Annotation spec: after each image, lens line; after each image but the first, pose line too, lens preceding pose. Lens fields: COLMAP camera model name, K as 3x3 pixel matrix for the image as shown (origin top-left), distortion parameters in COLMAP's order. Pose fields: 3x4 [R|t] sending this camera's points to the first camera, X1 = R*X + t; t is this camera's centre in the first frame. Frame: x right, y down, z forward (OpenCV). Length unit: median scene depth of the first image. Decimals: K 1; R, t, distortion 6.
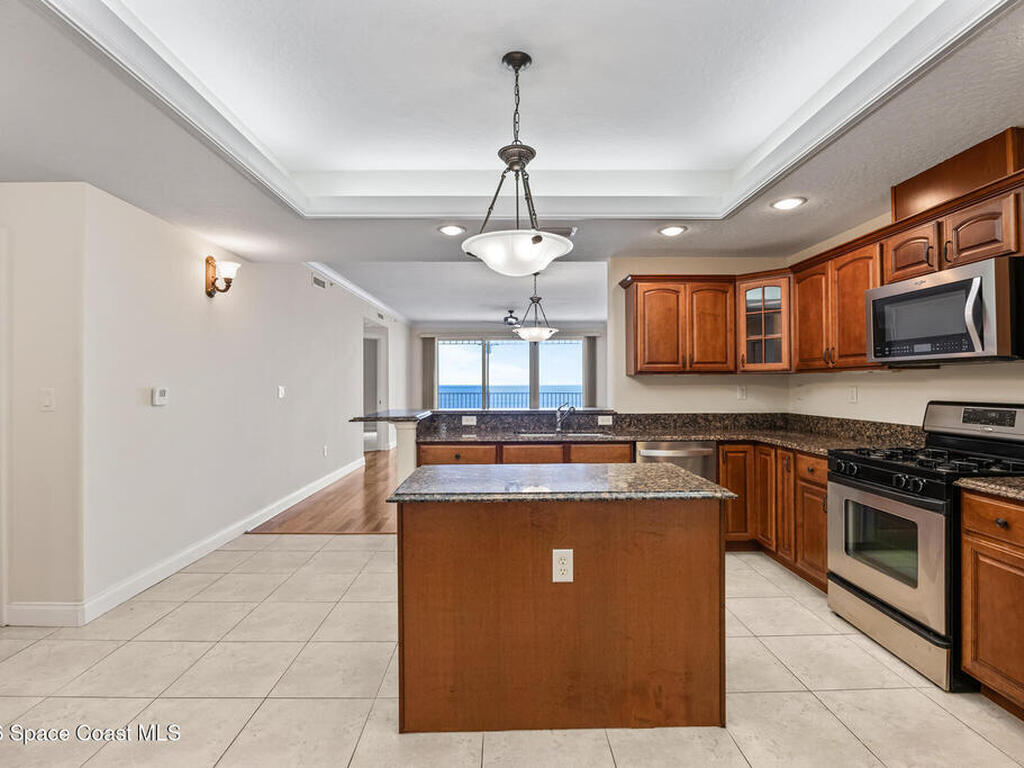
lens RADIAL K [[497.7, 0, 509.3], [0, 497.7, 379.7], [0, 0, 1]] dist [-0.019404, 0.001690]
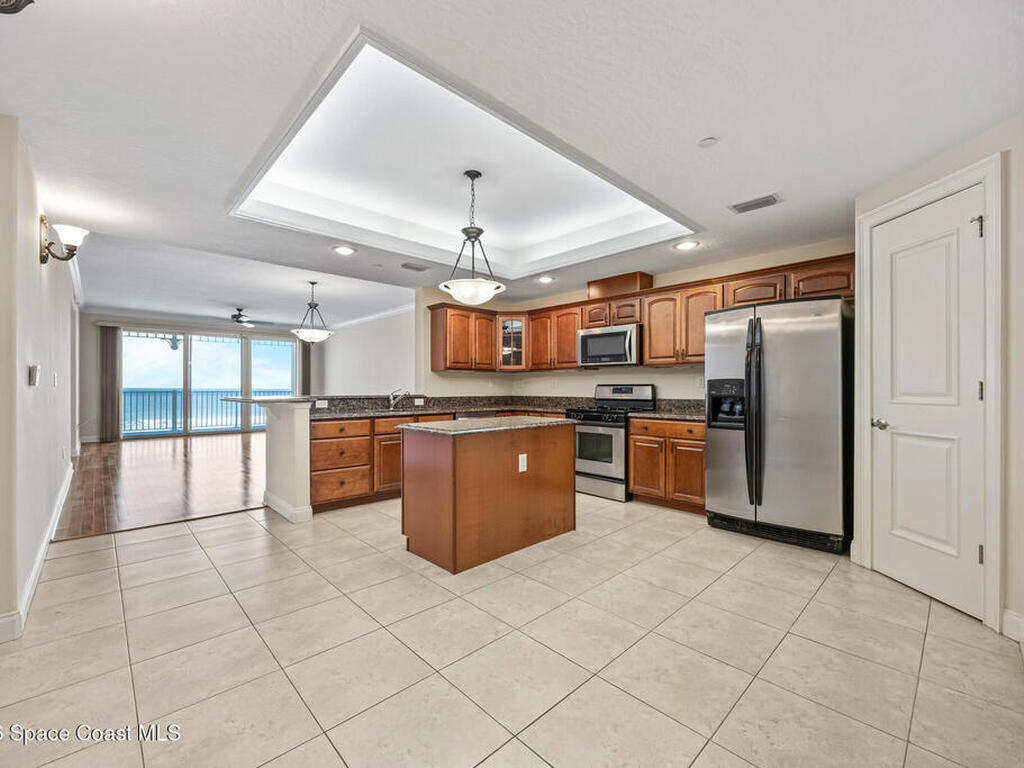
lens RADIAL K [[435.7, 0, 510.8], [0, 435.7, 387.7], [0, 0, 1]] dist [-0.005381, 0.000467]
pose [[0.731916, 0.002952, 0.681388, -0.566778], [-0.009074, 0.999944, 0.005415, 0.039429], [-0.681334, -0.010146, 0.731902, -0.105833]]
